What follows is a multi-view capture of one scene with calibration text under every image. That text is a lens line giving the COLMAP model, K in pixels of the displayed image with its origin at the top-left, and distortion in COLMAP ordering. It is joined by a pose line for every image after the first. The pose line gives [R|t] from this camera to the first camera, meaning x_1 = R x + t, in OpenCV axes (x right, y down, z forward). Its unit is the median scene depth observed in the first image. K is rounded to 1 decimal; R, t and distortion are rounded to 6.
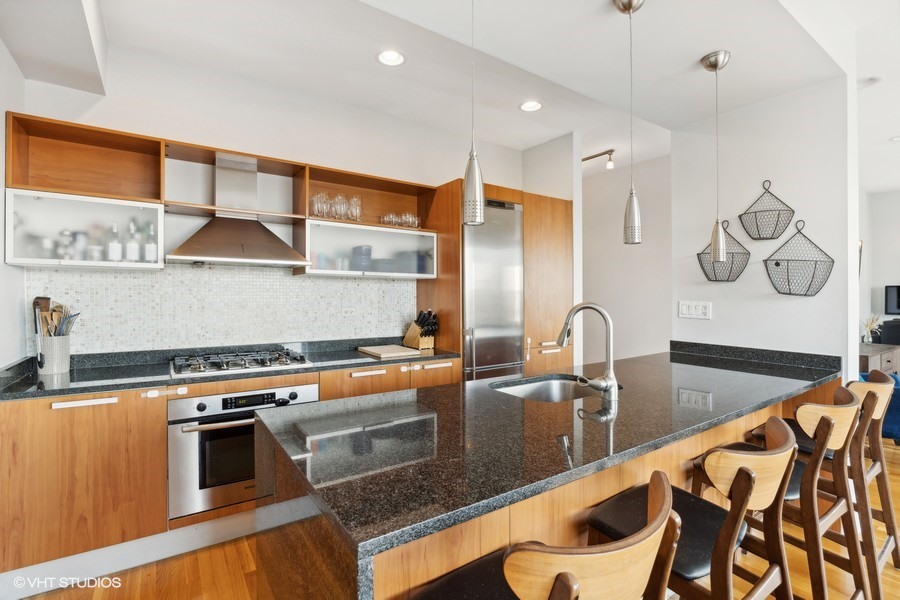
lens RADIAL K [[430.5, 0, 471.1], [0, 430.5, 300.1], [0, 0, 1]] dist [-0.038468, 0.000196]
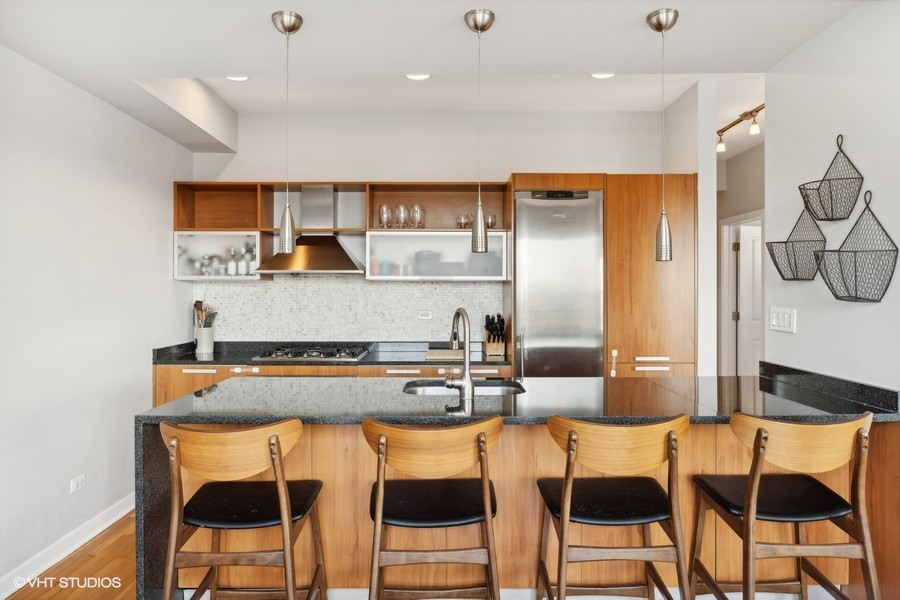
lens RADIAL K [[595.9, 0, 450.0], [0, 595.9, 300.0], [0, 0, 1]] dist [-0.057602, 0.000680]
pose [[0.812300, 0.001505, -0.583238, 0.776374], [-0.002402, 0.999997, -0.000764, -0.009682], [0.583235, 0.002022, 0.812301, -0.157918]]
